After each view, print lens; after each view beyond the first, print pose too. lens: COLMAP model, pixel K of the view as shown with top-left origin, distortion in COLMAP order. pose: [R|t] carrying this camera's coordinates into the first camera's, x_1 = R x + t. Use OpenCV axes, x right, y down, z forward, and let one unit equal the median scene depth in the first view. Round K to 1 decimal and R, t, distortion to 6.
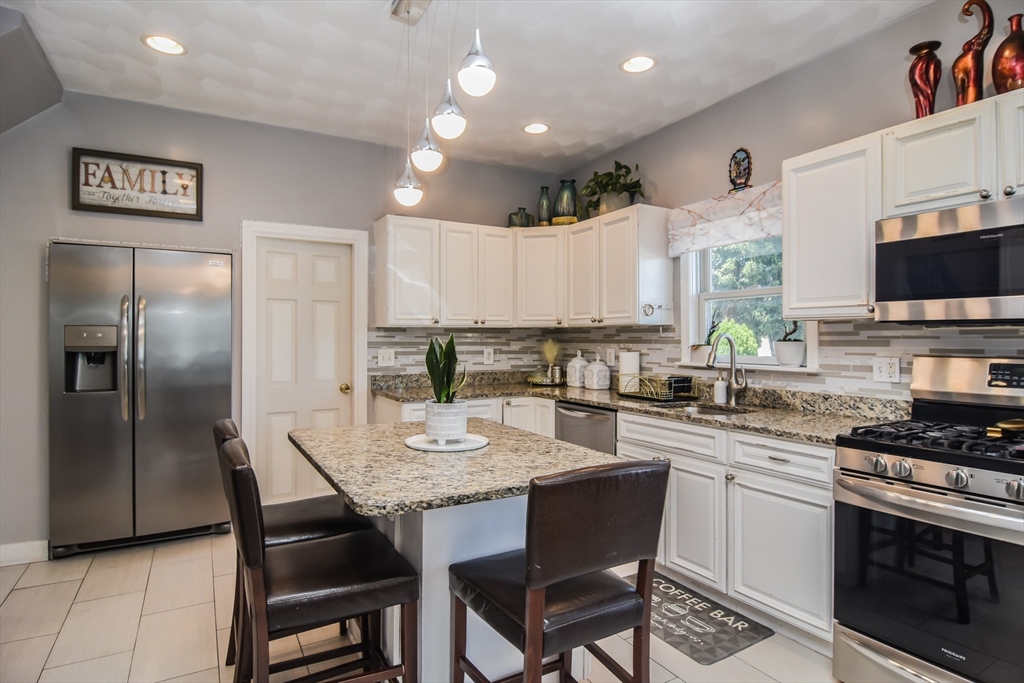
lens RADIAL K [[548.2, 0, 510.1], [0, 548.2, 338.0], [0, 0, 1]] dist [-0.012854, -0.001758]
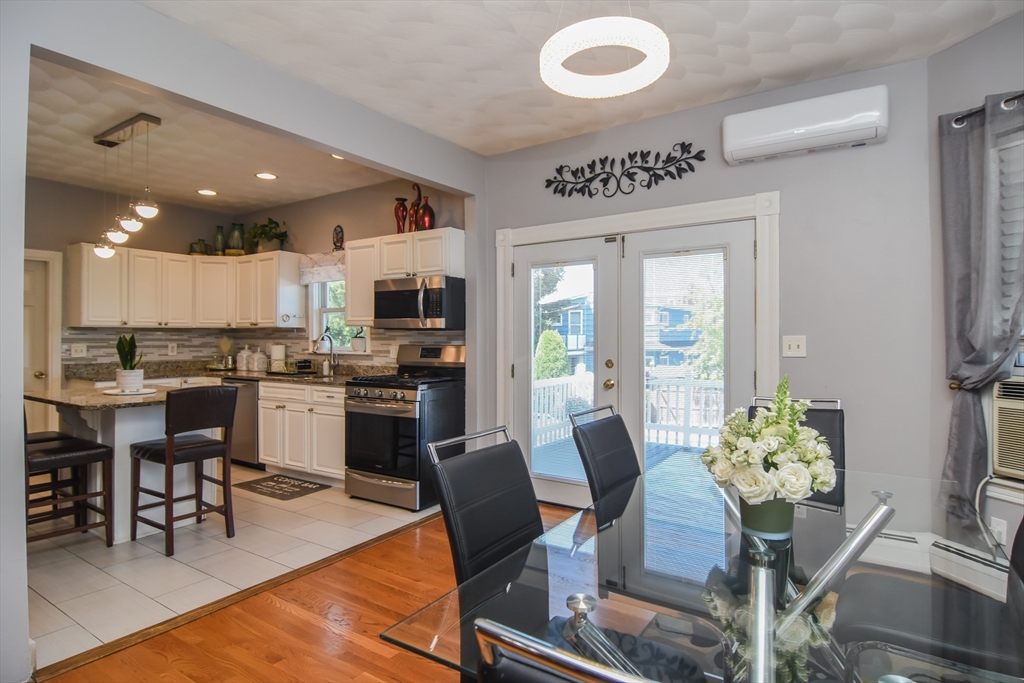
lens RADIAL K [[548.2, 0, 510.1], [0, 548.2, 338.0], [0, 0, 1]] dist [-0.012854, -0.001758]
pose [[0.888290, 0.002195, 0.459277, 0.093479], [-0.003192, 0.999994, 0.001395, 0.001686], [-0.459271, -0.002705, 0.888292, -0.637727]]
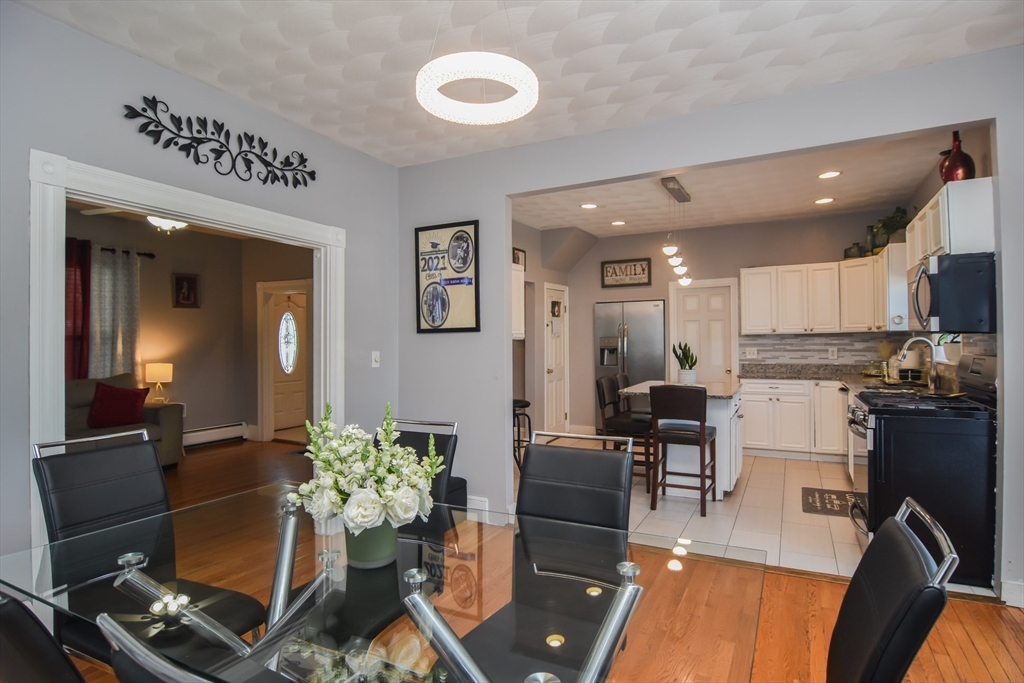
lens RADIAL K [[548.2, 0, 510.1], [0, 548.2, 338.0], [0, 0, 1]] dist [-0.012854, -0.001758]
pose [[0.540687, -0.011340, -0.841147, 0.794972], [0.012727, 0.999905, -0.005300, -0.010174], [0.841128, -0.007839, 0.540780, -0.508237]]
